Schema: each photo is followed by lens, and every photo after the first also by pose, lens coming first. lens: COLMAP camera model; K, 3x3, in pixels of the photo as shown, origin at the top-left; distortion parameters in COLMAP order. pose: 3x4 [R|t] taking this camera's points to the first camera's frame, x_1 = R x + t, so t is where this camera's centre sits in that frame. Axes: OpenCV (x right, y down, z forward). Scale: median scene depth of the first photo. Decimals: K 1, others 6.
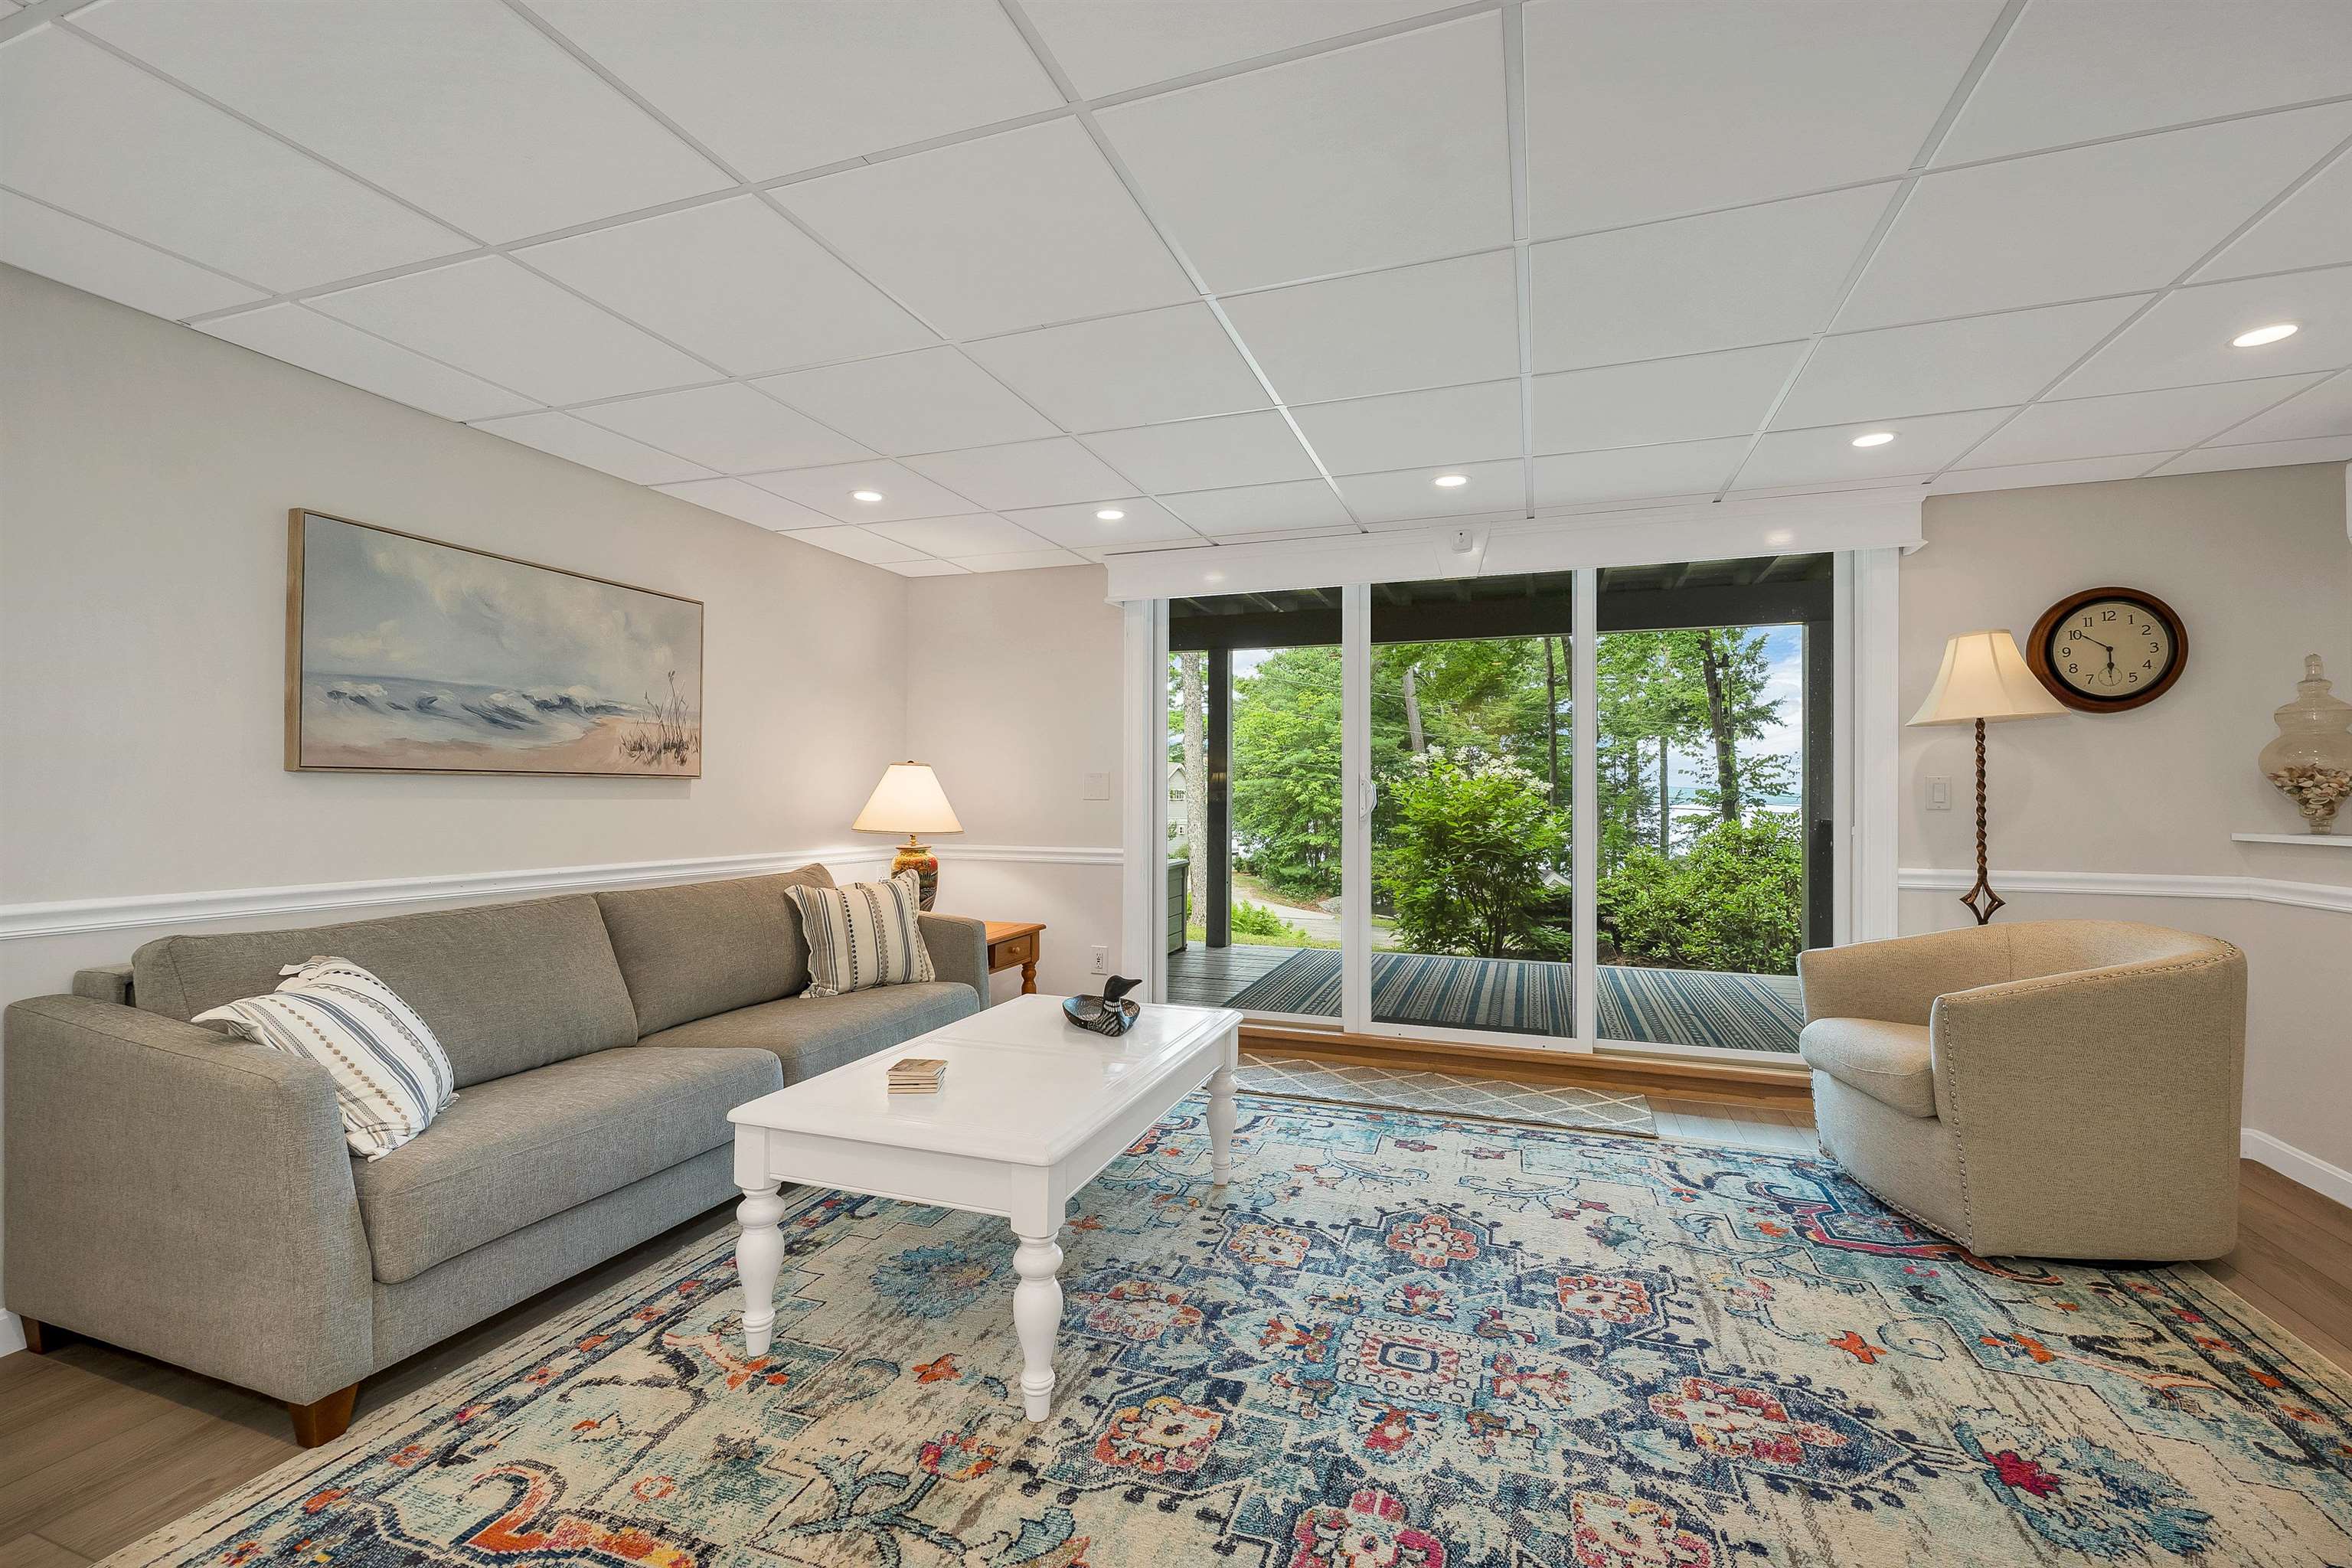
lens RADIAL K [[980.8, 0, 1179.5], [0, 980.8, 782.6], [0, 0, 1]] dist [0.009406, -0.000326]
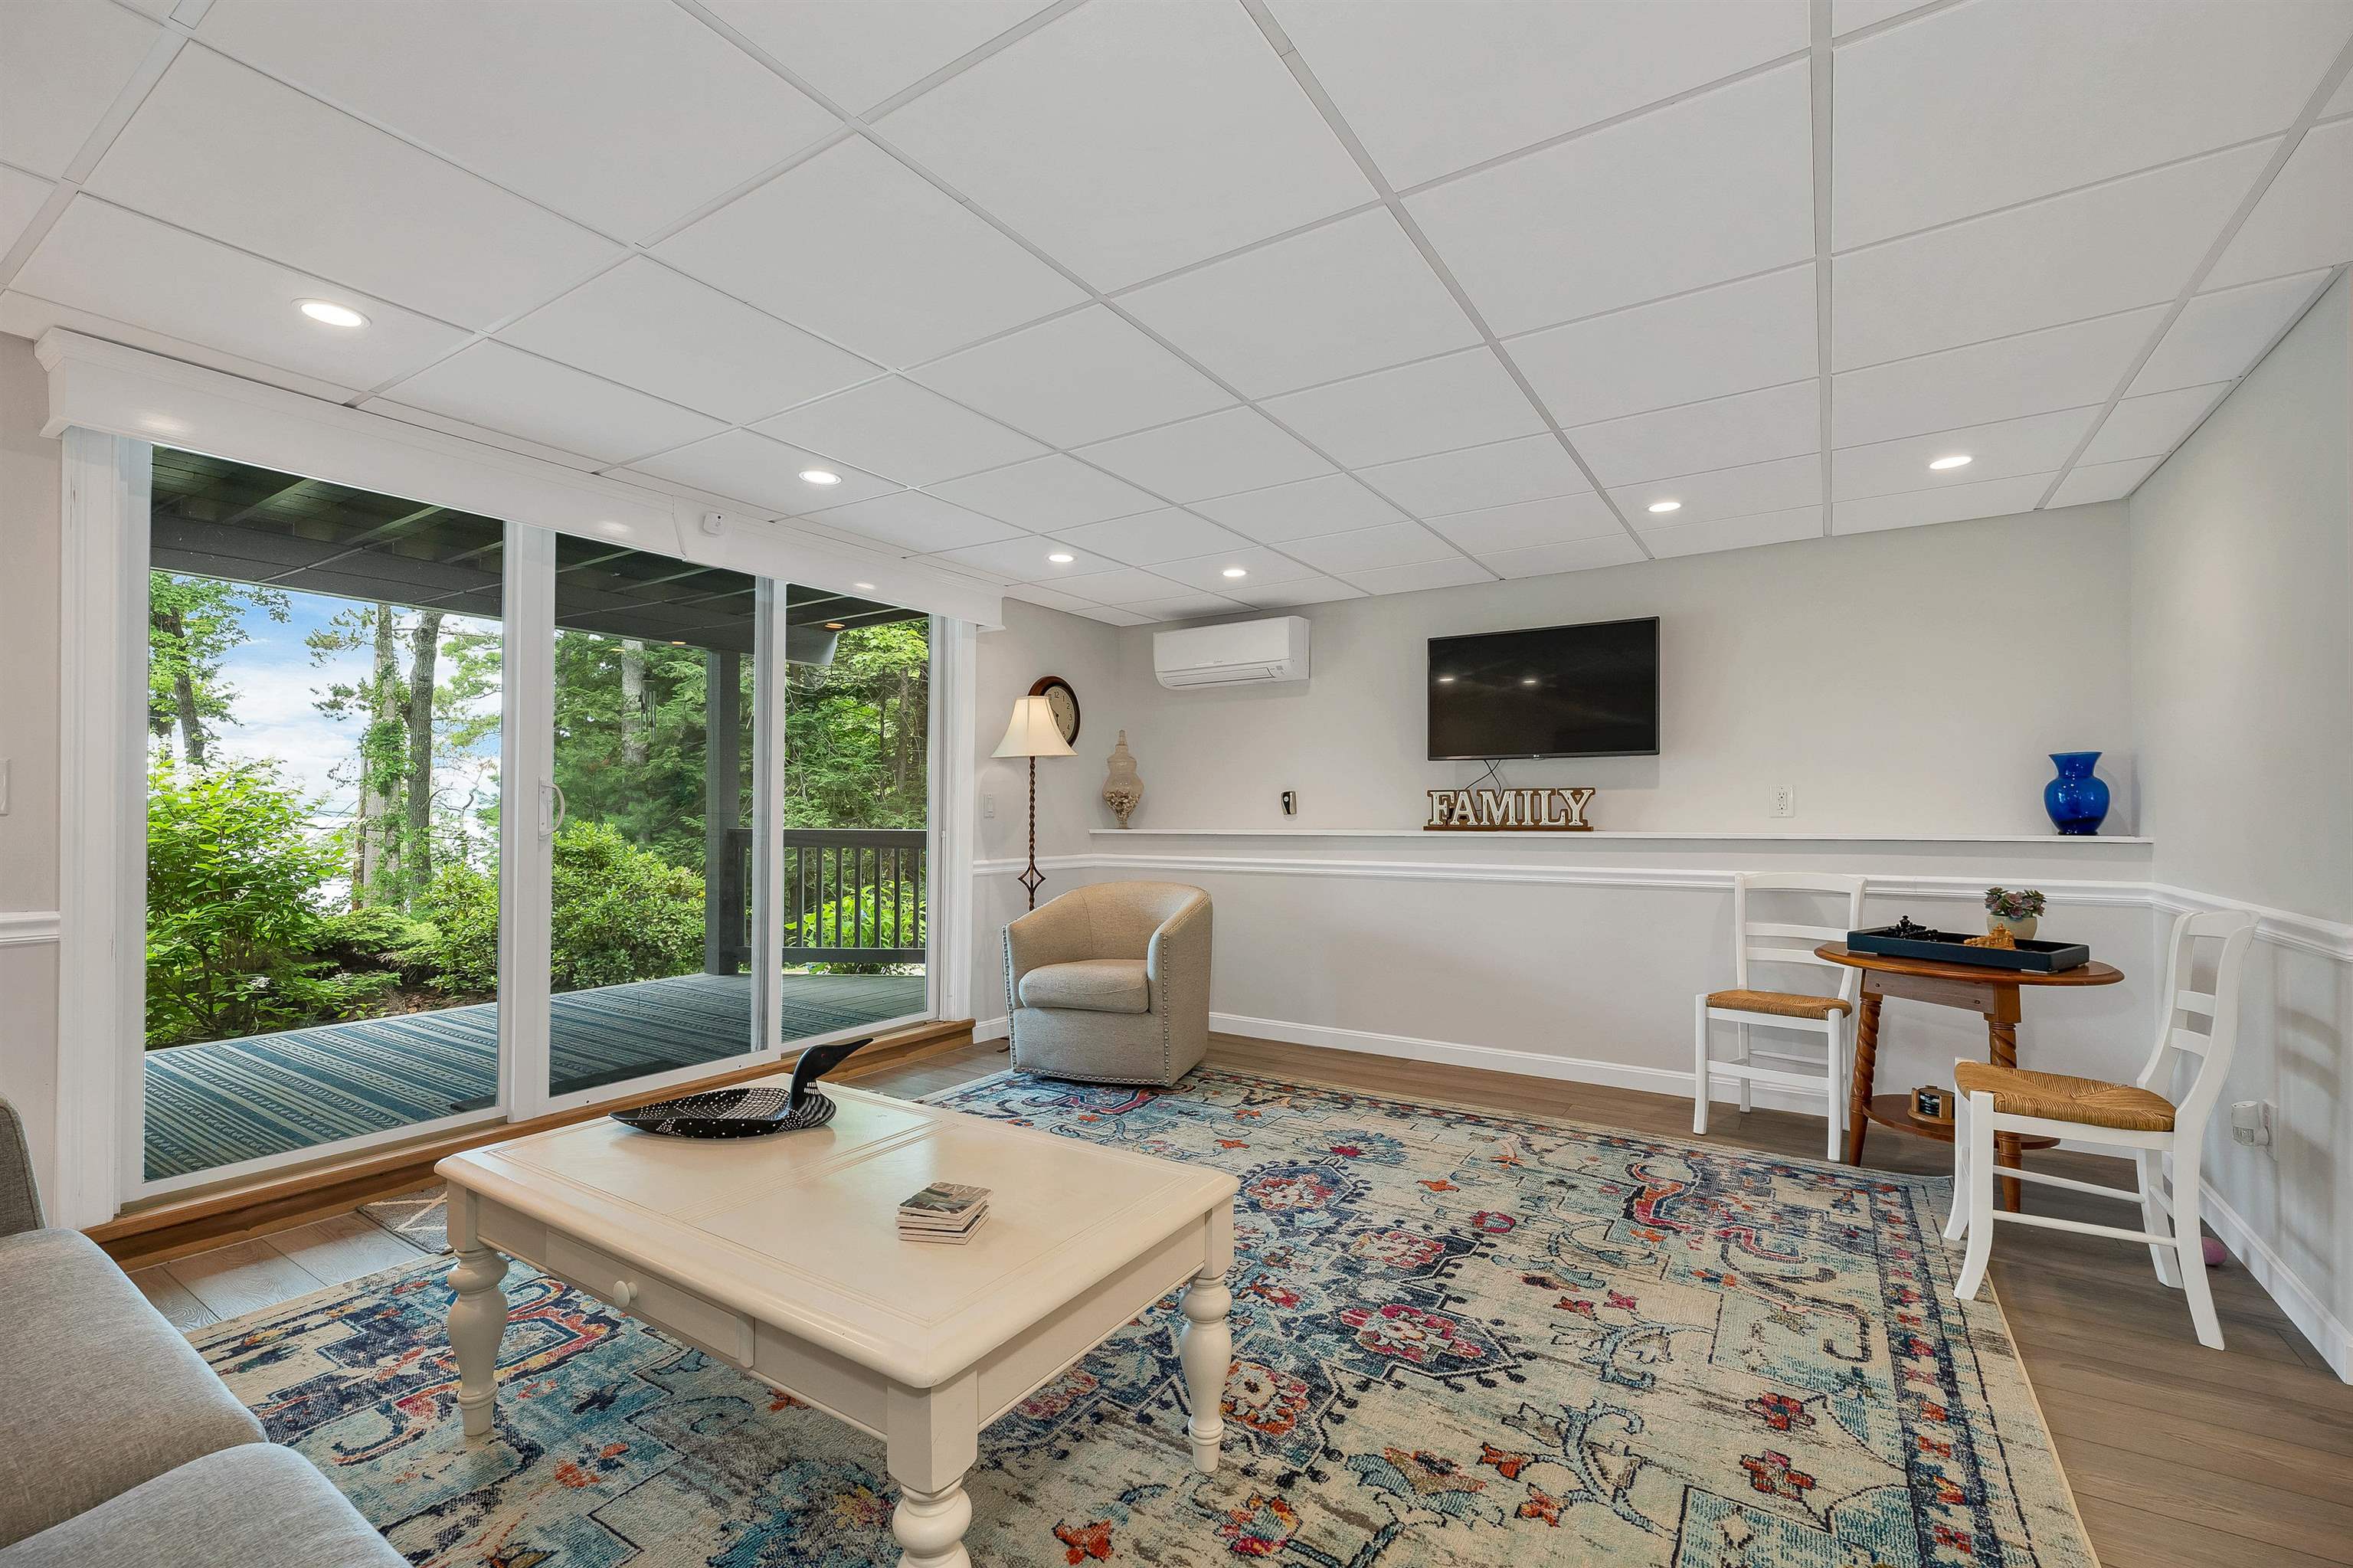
lens RADIAL K [[981.3, 0, 1181.6], [0, 981.3, 802.8], [0, 0, 1]] dist [0.009406, -0.000326]
pose [[0.246498, 0.008283, 0.969108, -0.865075], [-0.015931, 0.999863, -0.004493, 0.015153], [-0.969012, -0.014331, 0.246597, 0.652351]]
